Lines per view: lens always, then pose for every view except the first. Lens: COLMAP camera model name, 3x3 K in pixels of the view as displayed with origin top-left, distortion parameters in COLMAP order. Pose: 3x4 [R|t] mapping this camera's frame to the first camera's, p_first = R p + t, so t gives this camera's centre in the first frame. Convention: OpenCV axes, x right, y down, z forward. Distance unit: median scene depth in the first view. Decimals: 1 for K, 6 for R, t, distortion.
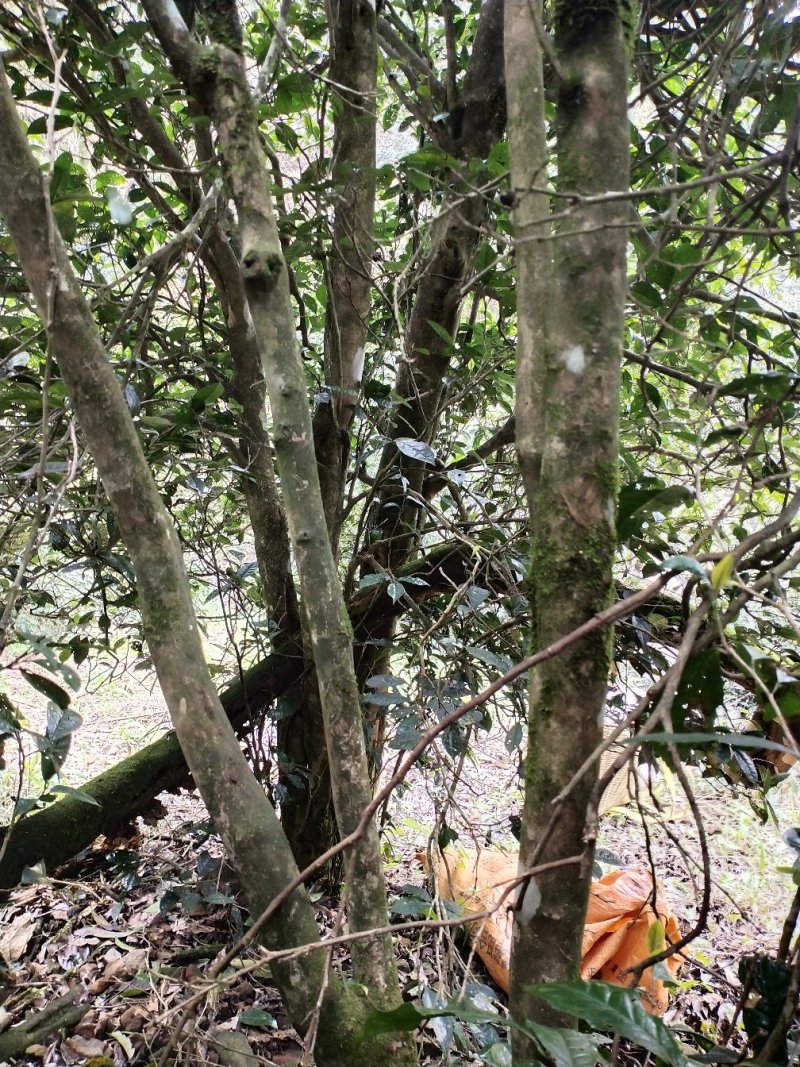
lens RADIAL K [[992.1, 0, 408.0], [0, 992.1, 532.2], [0, 0, 1]] dist [0.161189, -0.276095]
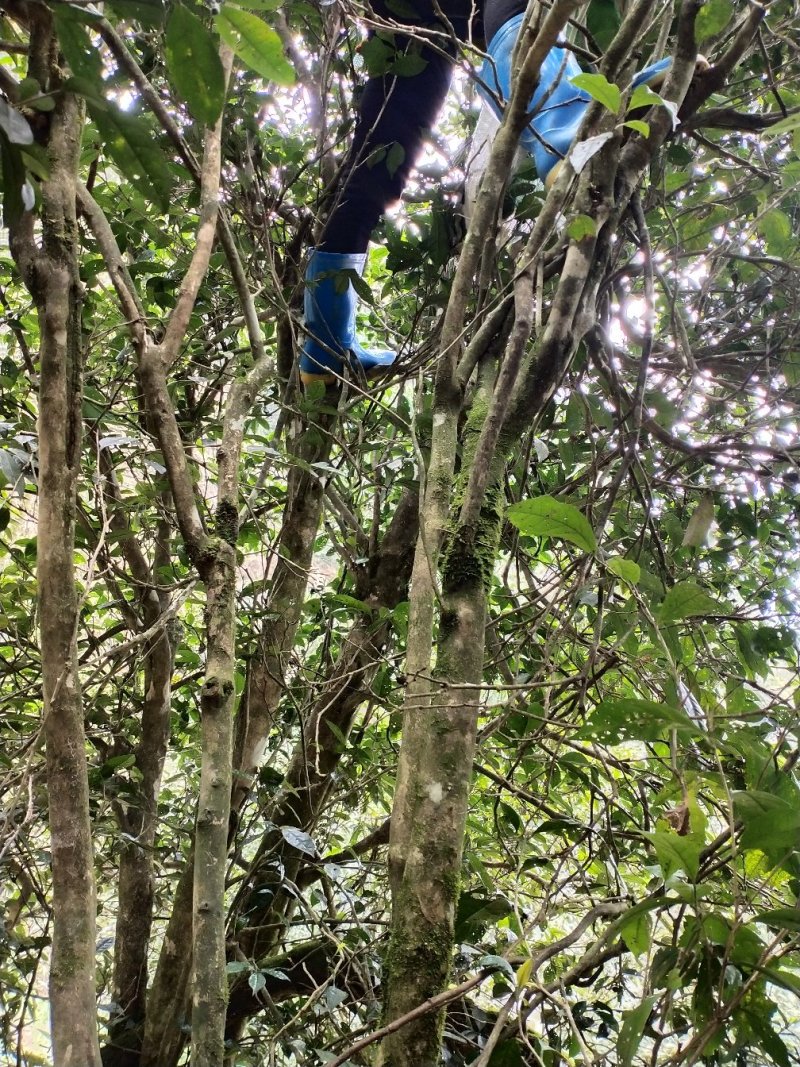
lens RADIAL K [[992.1, 0, 408.0], [0, 992.1, 532.2], [0, 0, 1]] dist [0.161189, -0.276095]
pose [[0.984482, 0.156839, 0.078715, -0.011667], [-0.116157, 0.918644, -0.377625, 0.008284], [-0.131537, 0.362622, 0.922607, -0.125657]]
